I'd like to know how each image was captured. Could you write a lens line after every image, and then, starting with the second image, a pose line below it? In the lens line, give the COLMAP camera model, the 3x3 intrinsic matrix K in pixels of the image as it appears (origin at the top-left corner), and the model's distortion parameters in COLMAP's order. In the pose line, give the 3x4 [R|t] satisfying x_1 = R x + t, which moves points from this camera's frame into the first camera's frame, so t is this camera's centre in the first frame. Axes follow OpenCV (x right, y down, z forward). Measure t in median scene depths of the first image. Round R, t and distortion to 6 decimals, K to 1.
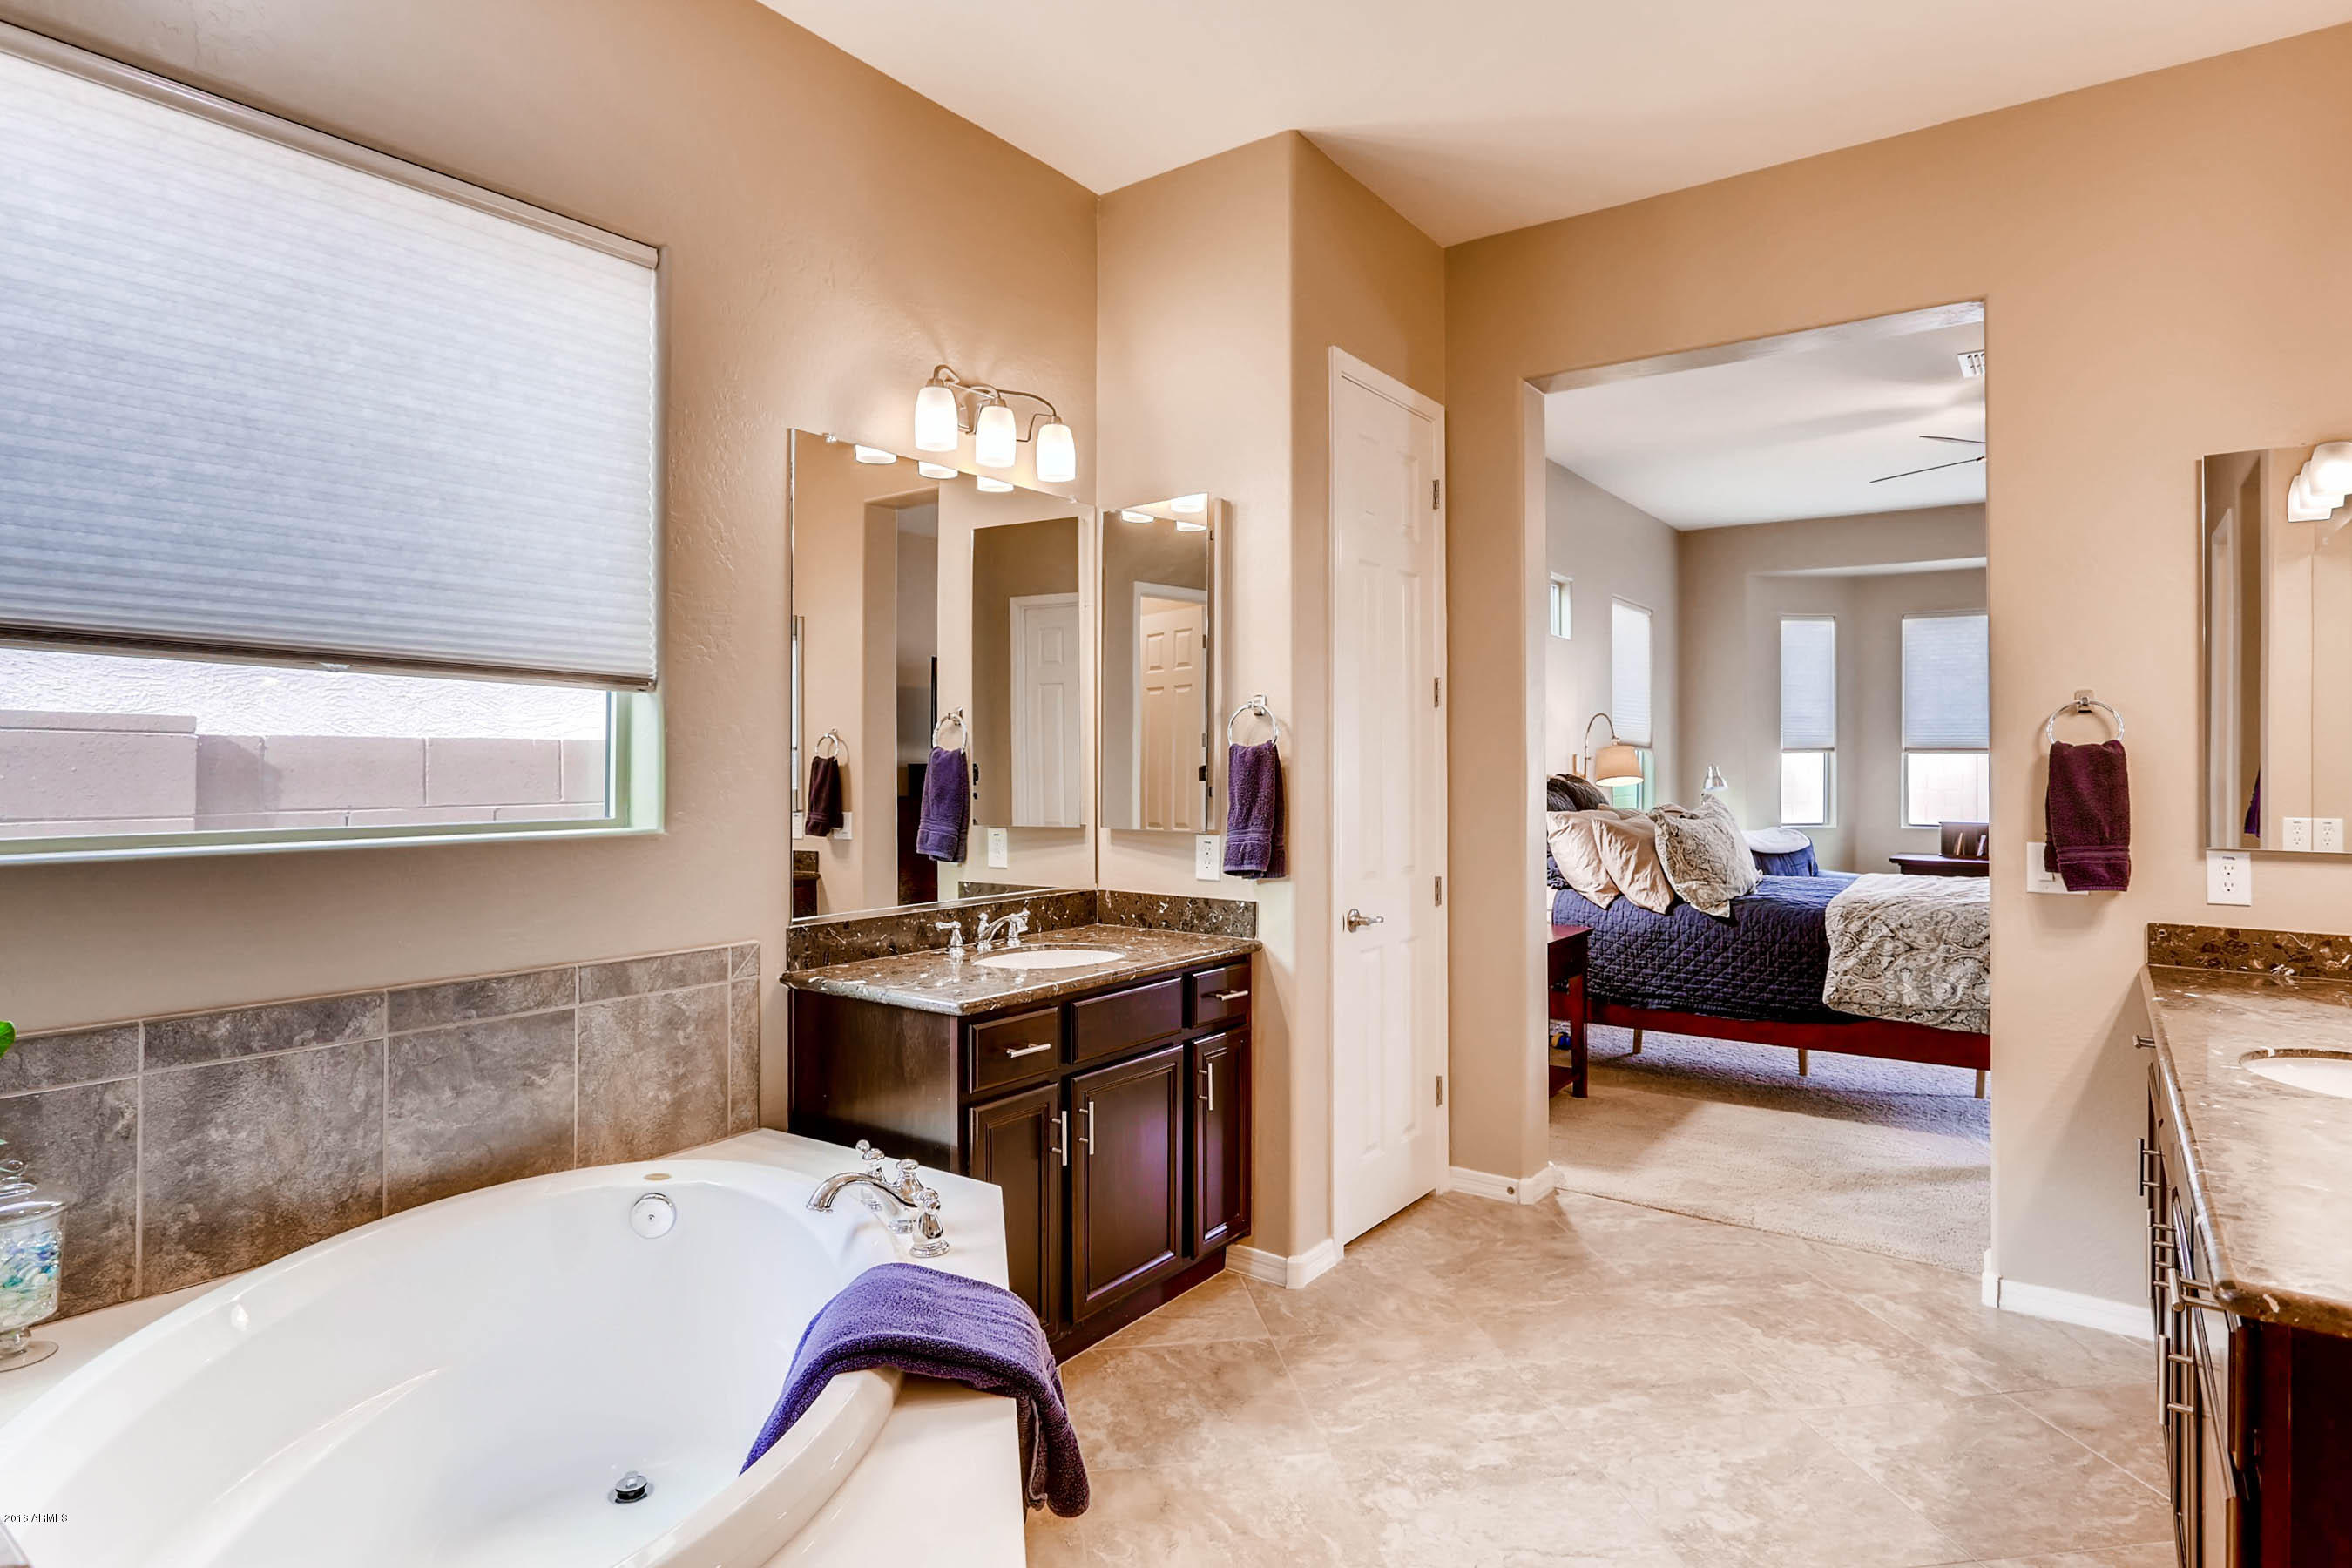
lens RADIAL K [[1282.6, 0, 1187.5], [0, 1282.6, 789.6], [0, 0, 1]] dist [0.001093, 0.000036]
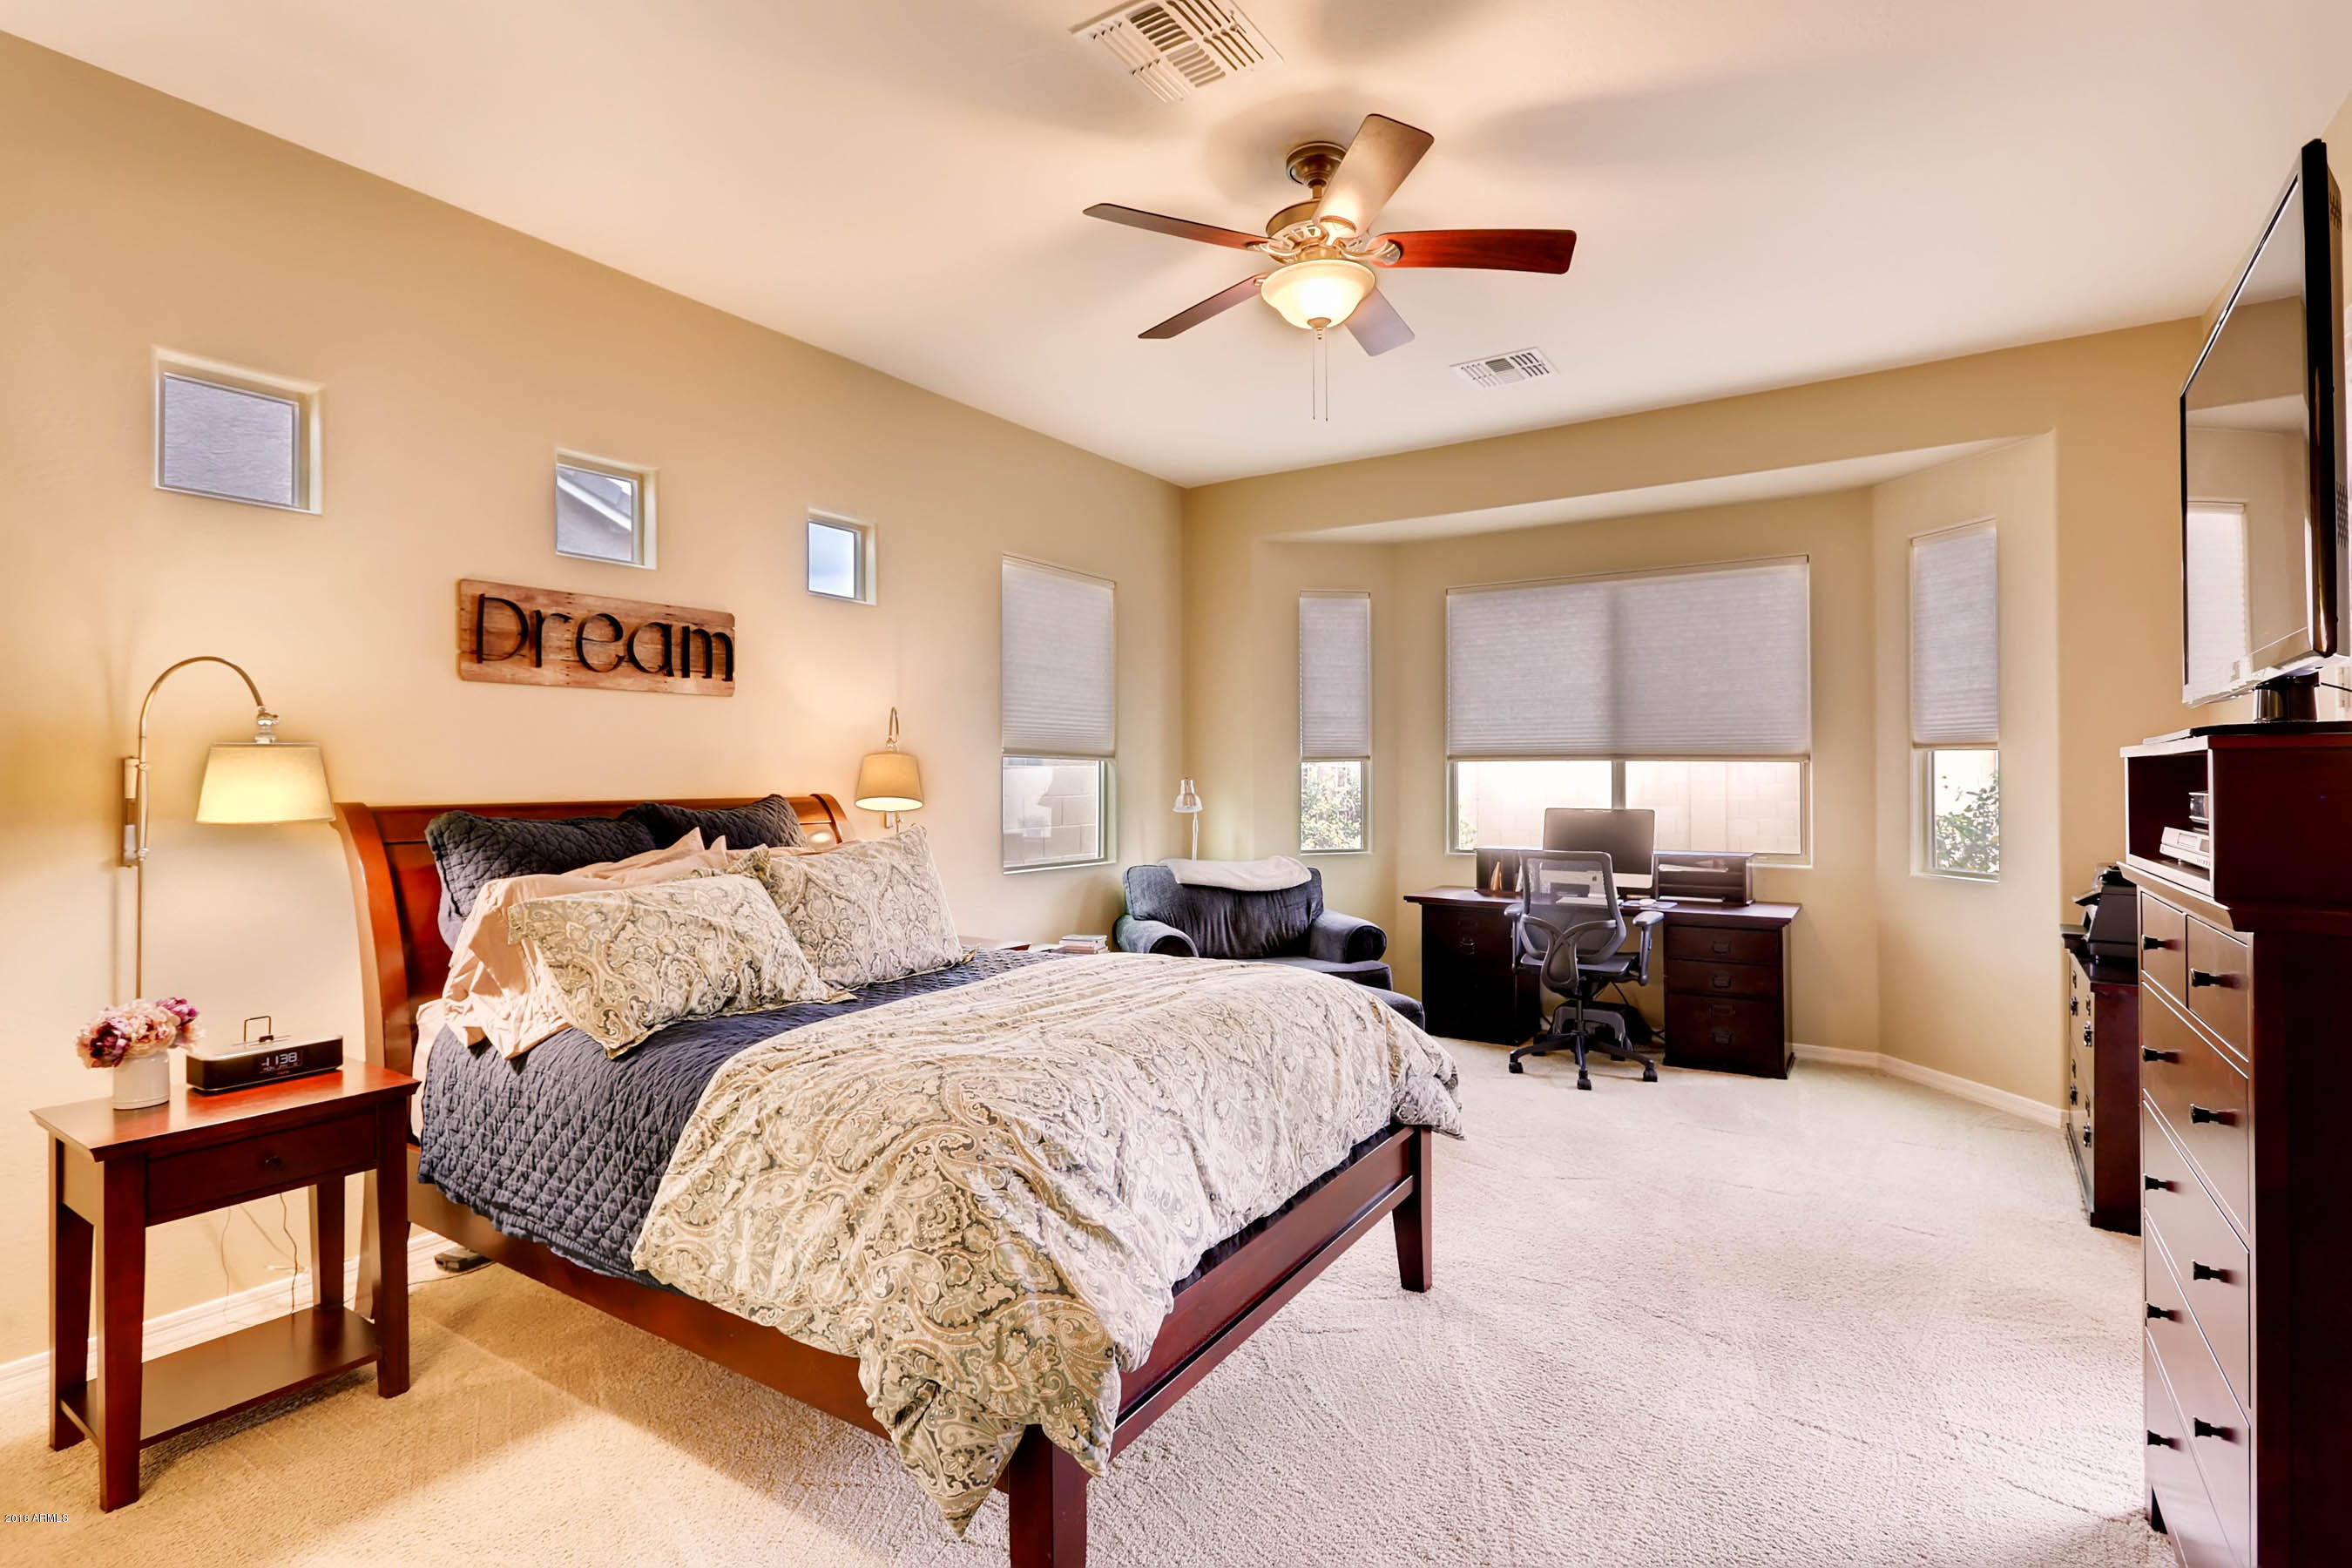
lens RADIAL K [[1124.6, 0, 1177.4], [0, 1124.6, 772.0], [0, 0, 1]] dist [-0.010149, 0.004153]
pose [[0.999477, -0.006797, 0.031616, 0.381979], [0.007535, 0.999700, -0.023300, -0.006904], [-0.031449, 0.023526, 0.999228, 0.308723]]
